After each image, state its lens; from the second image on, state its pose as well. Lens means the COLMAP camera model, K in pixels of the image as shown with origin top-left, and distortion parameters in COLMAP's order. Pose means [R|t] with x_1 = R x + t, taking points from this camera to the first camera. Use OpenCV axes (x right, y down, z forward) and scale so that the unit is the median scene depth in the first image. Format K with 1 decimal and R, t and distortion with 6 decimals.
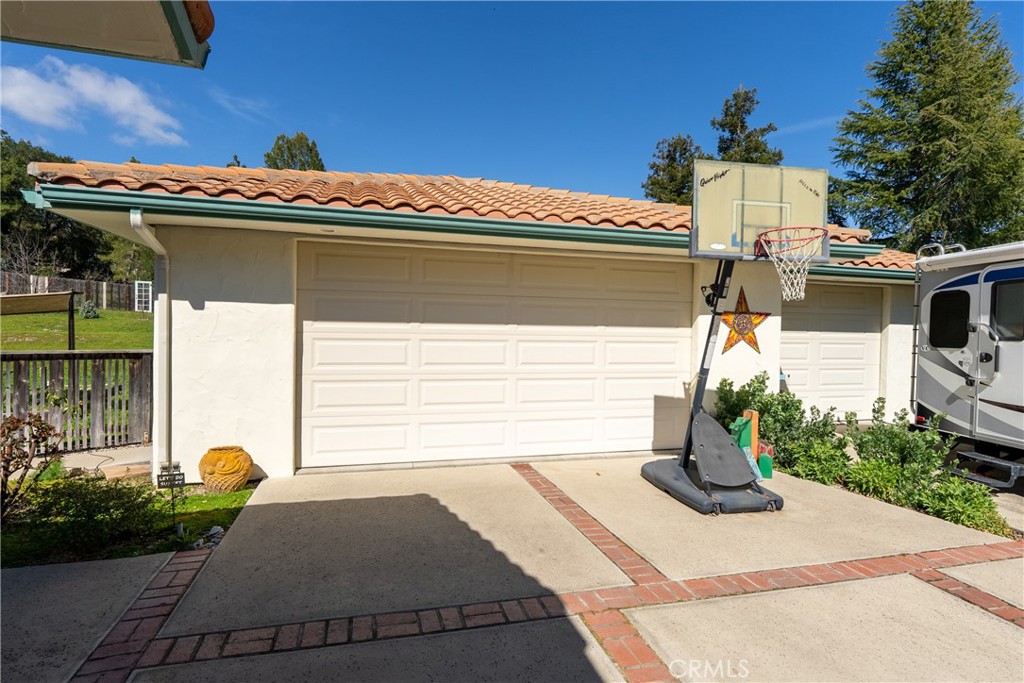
lens RADIAL K [[518.2, 0, 503.1], [0, 518.2, 337.7], [0, 0, 1]] dist [-0.006346, -0.000785]
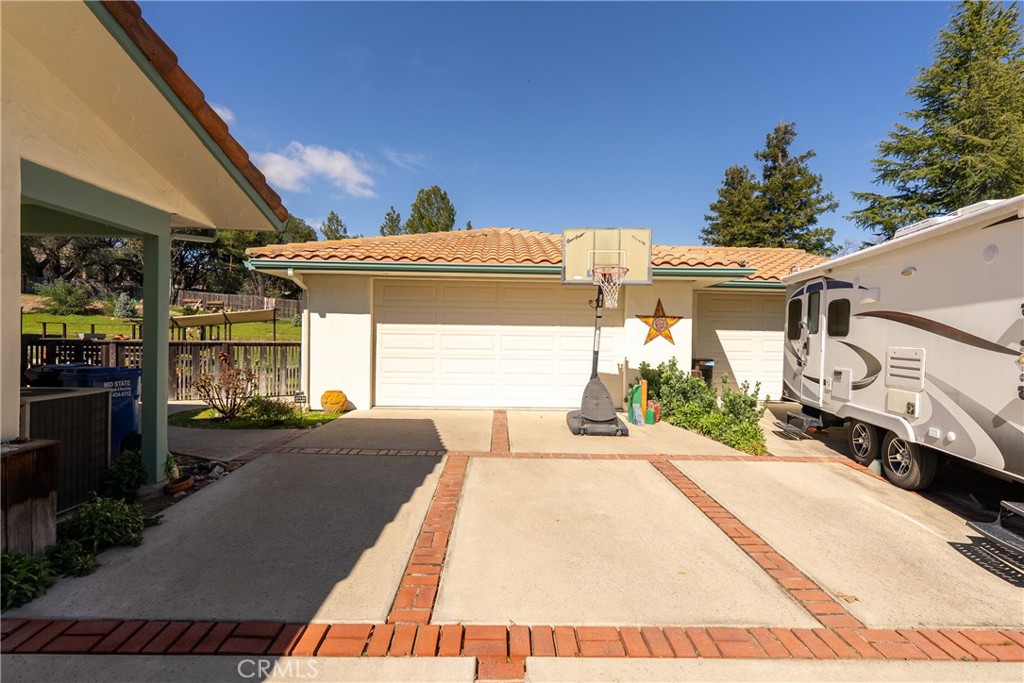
lens RADIAL K [[469.7, 0, 521.2], [0, 469.7, 337.4], [0, 0, 1]] dist [-0.006164, 0.000008]
pose [[0.971704, -0.000459, -0.236202, 0.444366], [-0.003490, 0.999861, -0.016303, 0.036951], [0.236177, 0.016666, 0.971567, -0.420473]]
